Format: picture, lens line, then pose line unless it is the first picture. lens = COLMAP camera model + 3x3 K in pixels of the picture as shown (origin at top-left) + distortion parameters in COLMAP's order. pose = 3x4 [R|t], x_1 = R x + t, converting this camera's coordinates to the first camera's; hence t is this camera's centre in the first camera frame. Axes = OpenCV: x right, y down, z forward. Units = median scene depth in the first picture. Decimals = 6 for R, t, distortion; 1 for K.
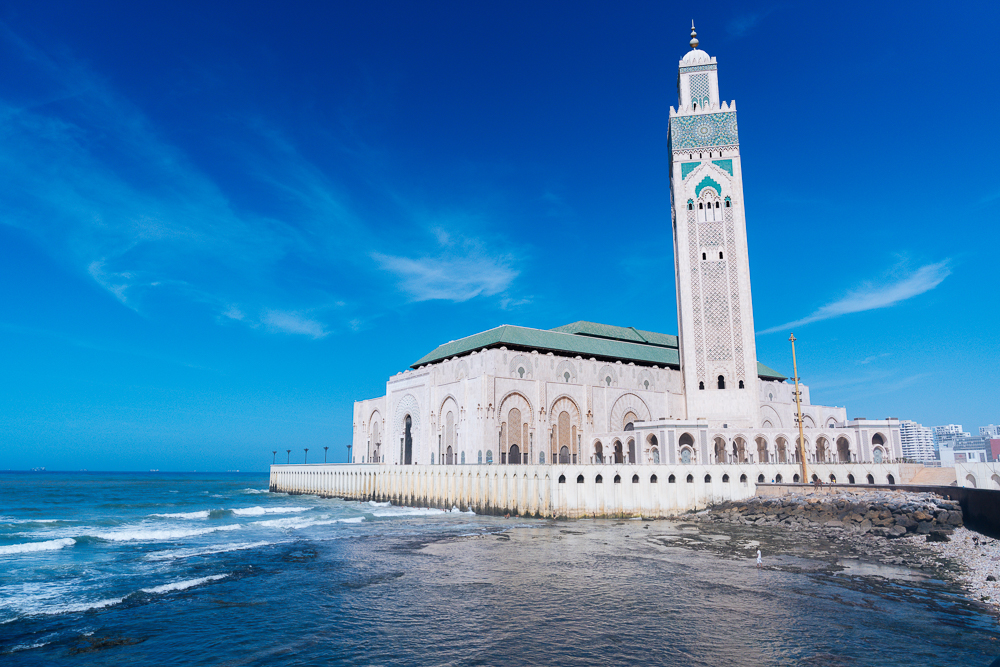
lens RADIAL K [[662.5, 0, 498.1], [0, 662.5, 332.7], [0, 0, 1]] dist [-0.018262, 0.007911]
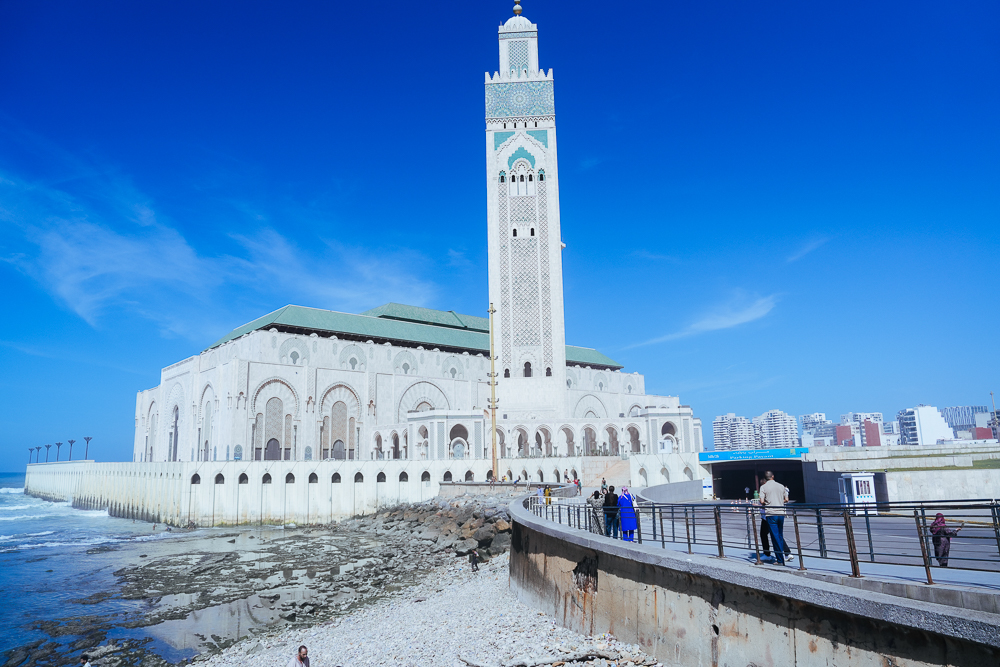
lens RADIAL K [[676.7, 0, 497.8], [0, 676.7, 332.3], [0, 0, 1]] dist [-0.121277, 0.089043]
pose [[0.991921, 0.005385, 0.126742, 0.178950], [-0.006636, 0.999933, 0.009448, 0.014944], [-0.126682, -0.010213, 0.991891, 0.074717]]
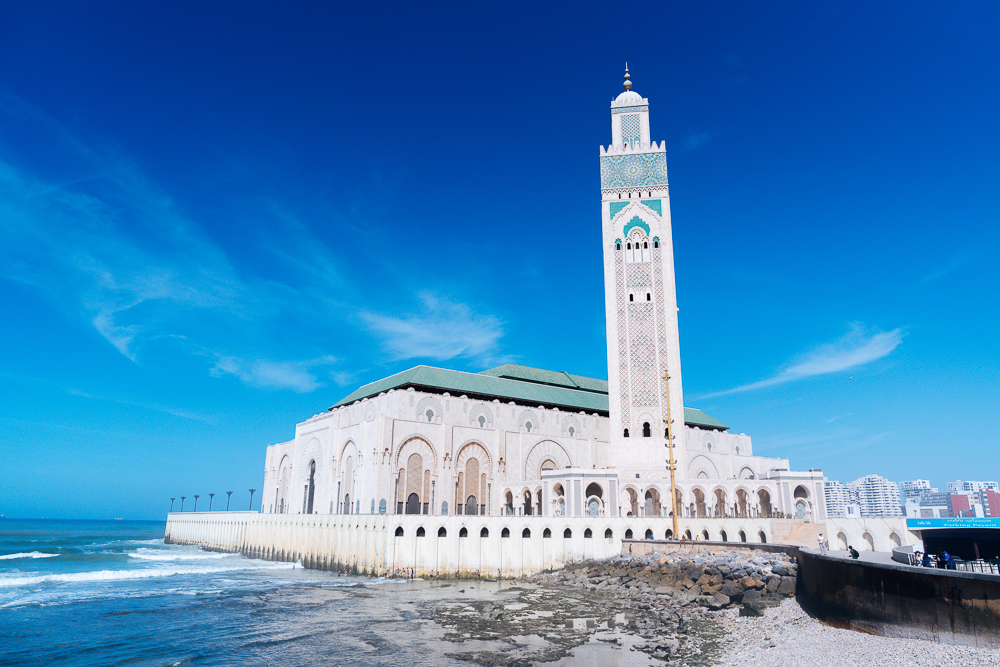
lens RADIAL K [[662.5, 0, 498.1], [0, 662.5, 332.7], [0, 0, 1]] dist [-0.018262, 0.007911]
pose [[0.999518, 0.018169, 0.025171, 0.099494], [-0.016262, 0.997126, -0.073999, 0.010168], [-0.026443, 0.073554, 0.996941, 0.051270]]
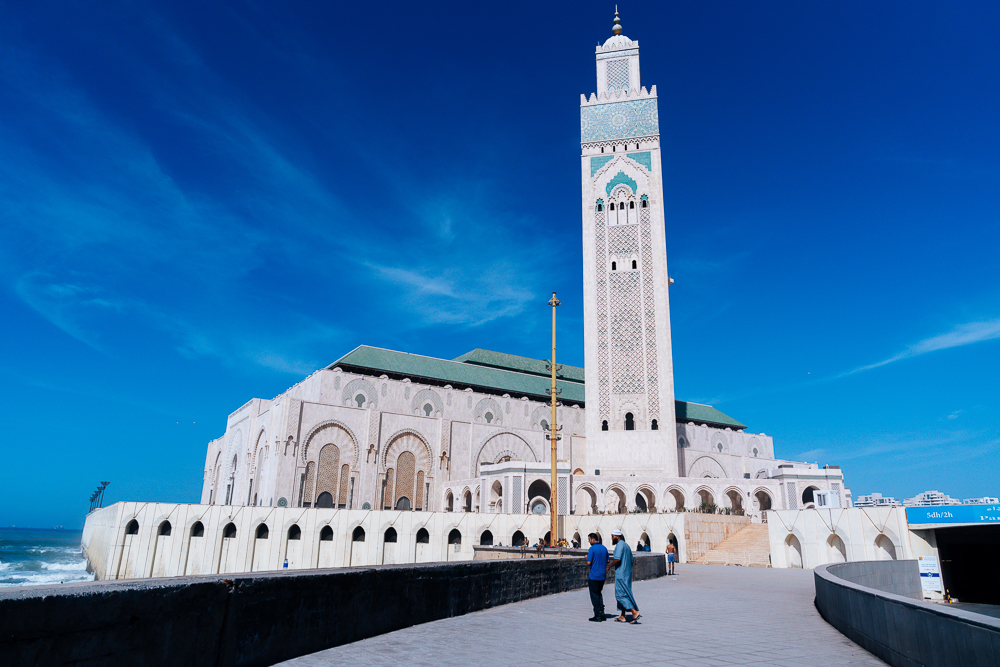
lens RADIAL K [[659.7, 0, 500.0], [0, 659.7, 333.5], [0, 0, 1]] dist [-0.016577, 0.005195]
pose [[0.998931, 0.011914, -0.044669, 0.220203], [-0.016211, 0.995142, -0.097104, 0.050177], [0.043295, 0.097724, 0.994271, 0.208842]]
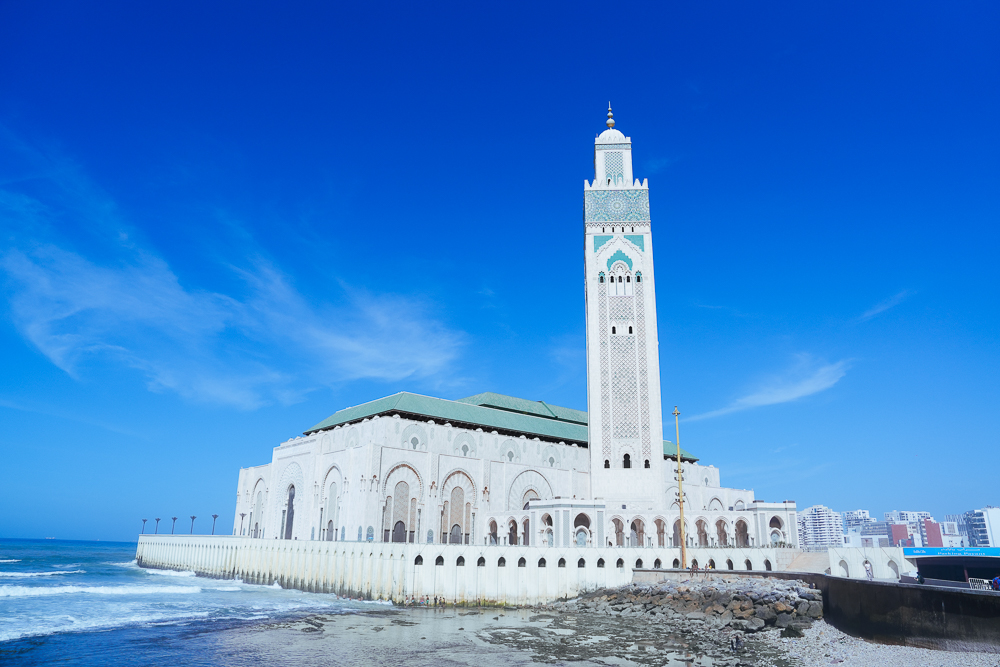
lens RADIAL K [[676.7, 0, 497.8], [0, 676.7, 332.3], [0, 0, 1]] dist [-0.121277, 0.089043]
pose [[0.994254, 0.051287, 0.093961, 0.050885], [-0.040524, 0.992760, -0.113075, 0.007267], [-0.099080, 0.108618, 0.989134, 0.036192]]
